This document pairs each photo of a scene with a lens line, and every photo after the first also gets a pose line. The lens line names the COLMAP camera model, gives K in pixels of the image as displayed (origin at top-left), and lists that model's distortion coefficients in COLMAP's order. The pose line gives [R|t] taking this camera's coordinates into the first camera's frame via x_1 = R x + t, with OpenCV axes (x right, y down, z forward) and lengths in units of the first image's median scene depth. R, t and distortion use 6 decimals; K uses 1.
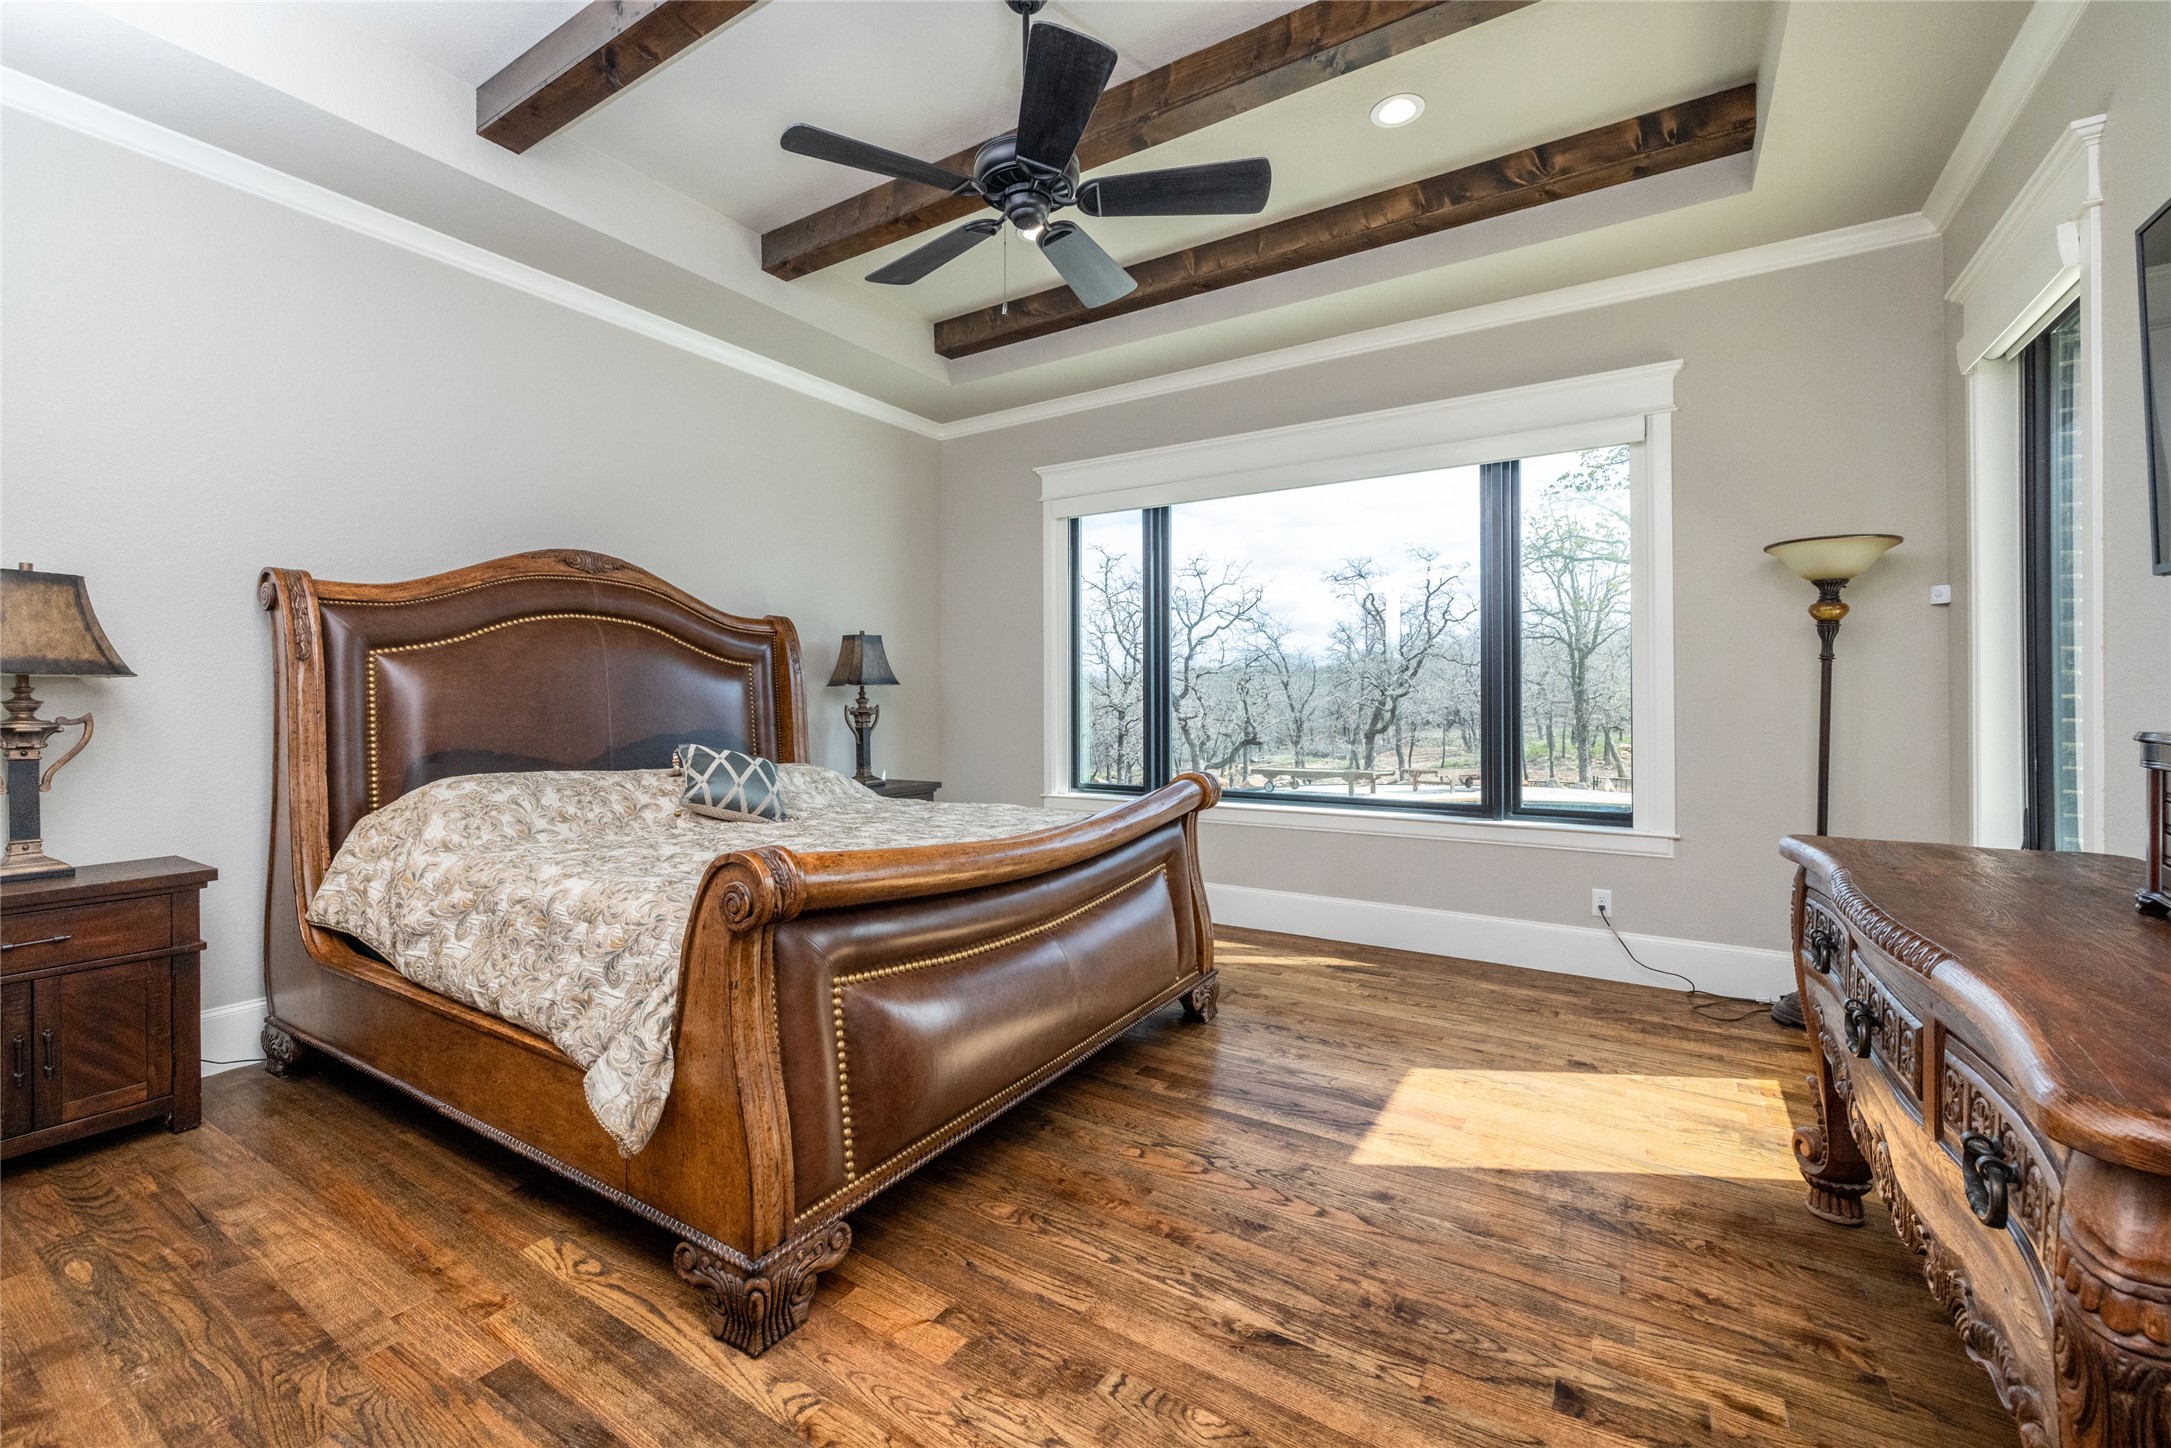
lens RADIAL K [[904.4, 0, 1085.0], [0, 904.4, 709.8], [0, 0, 1]] dist [0.003552, 0.000298]
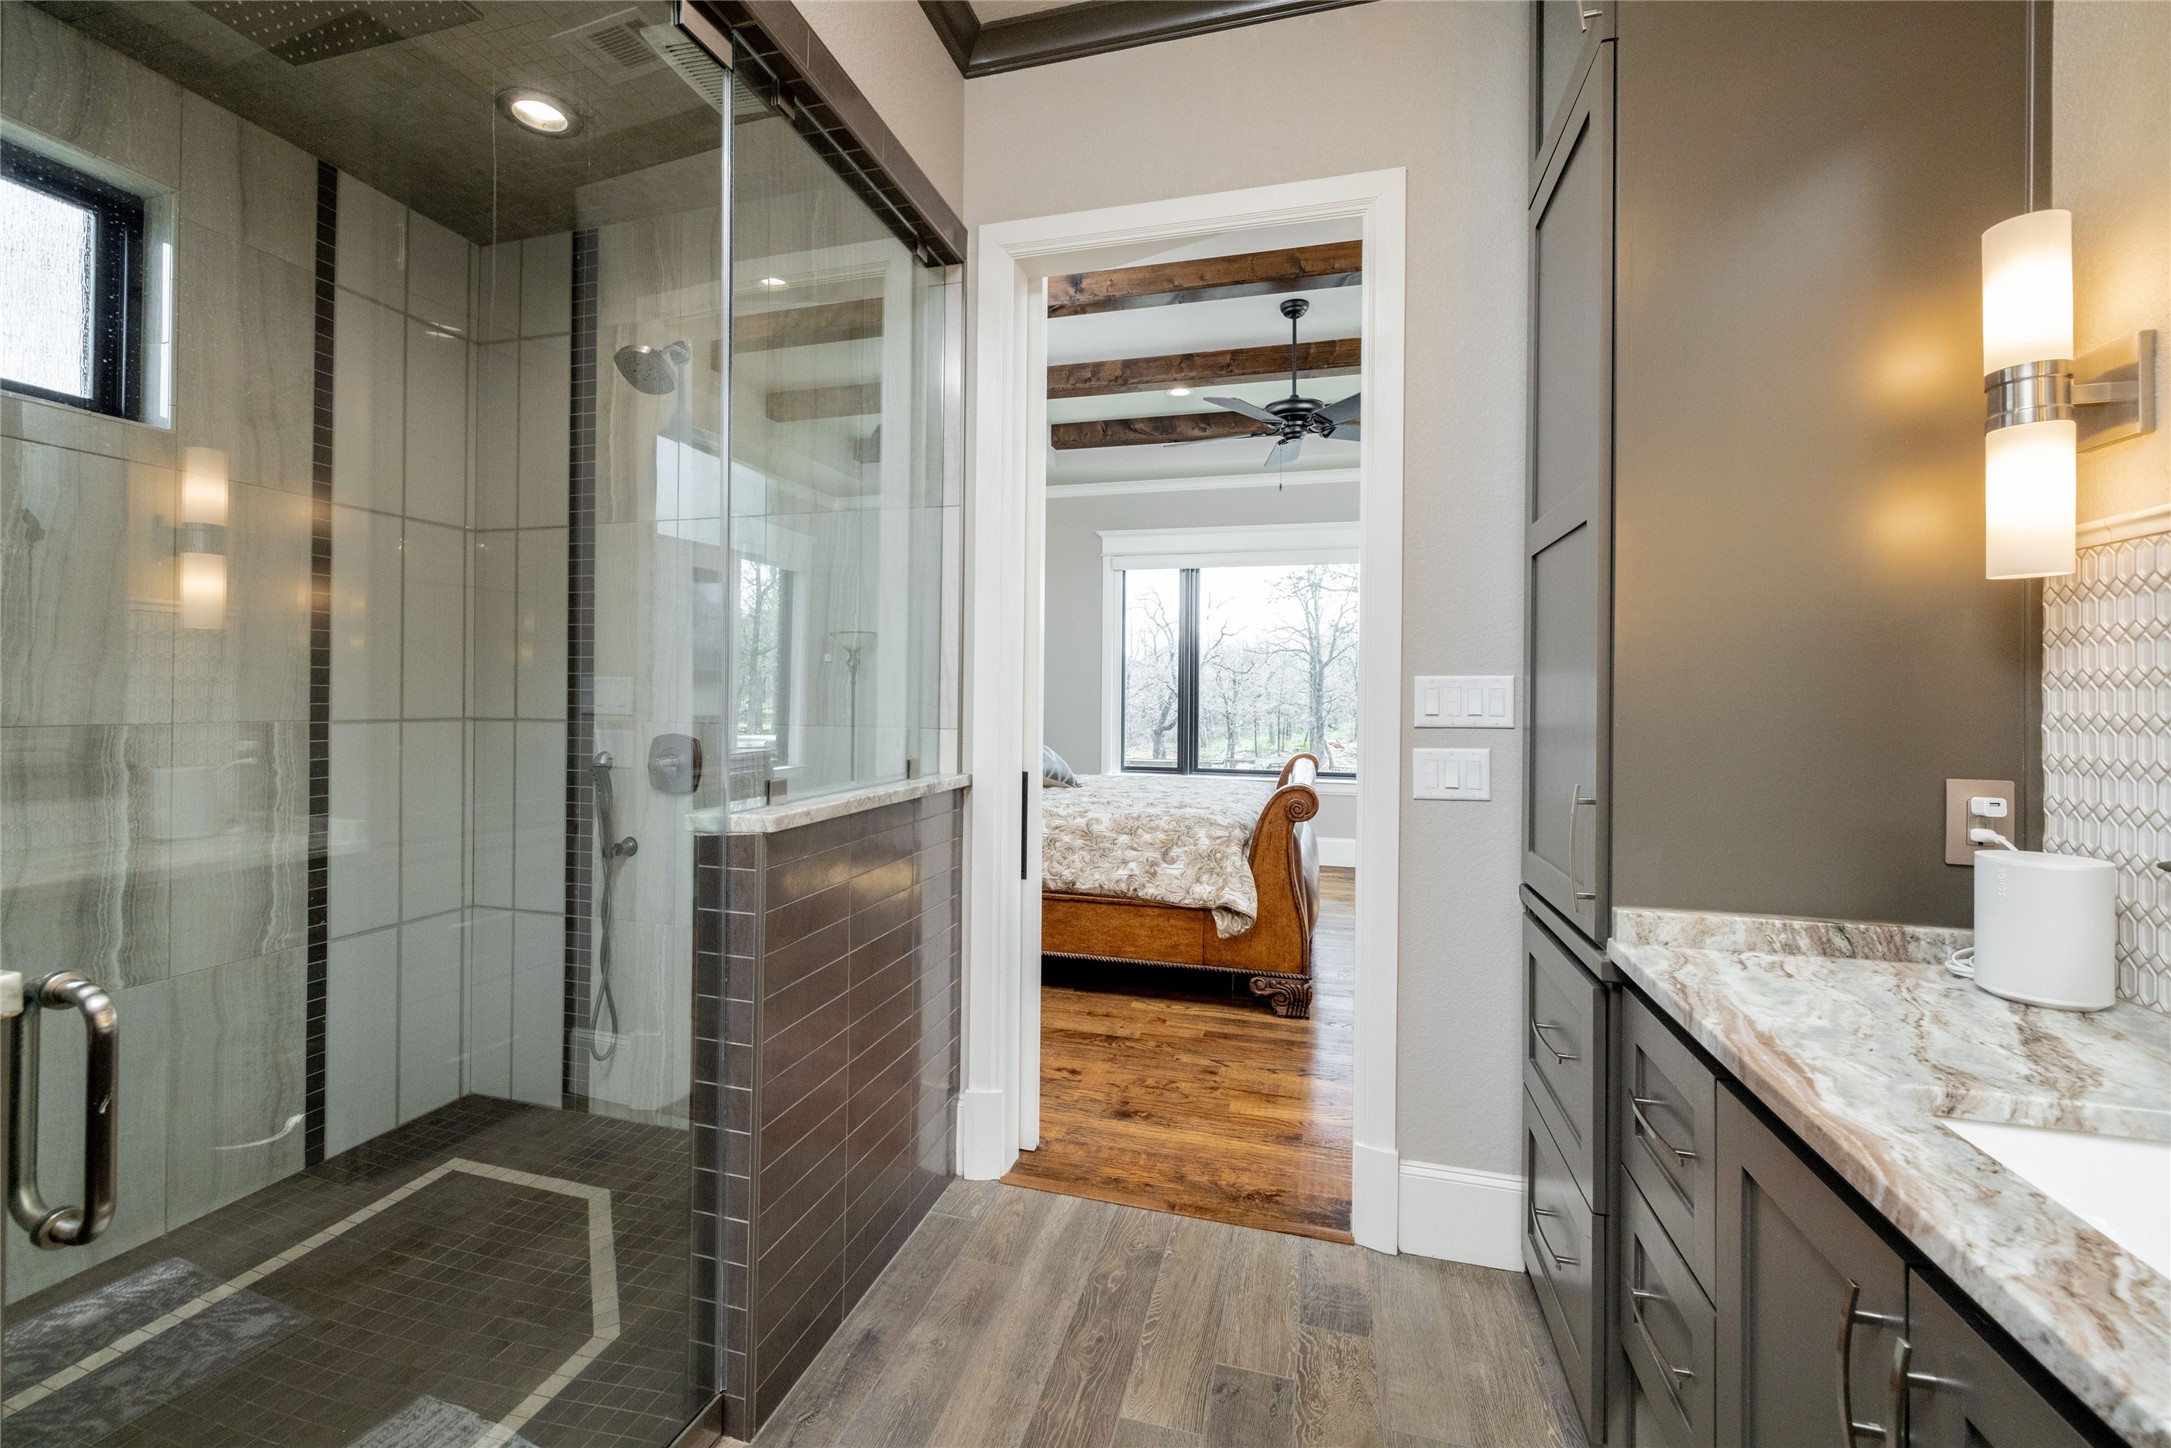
lens RADIAL K [[904.4, 0, 1076.6], [0, 904.4, 713.7], [0, 0, 1]] dist [0.003552, 0.000298]
pose [[0.955316, 0.007158, 0.295501, -0.534055], [-0.009880, 0.999921, 0.007718, -0.007176], [-0.295422, -0.010293, 0.955311, -0.306126]]
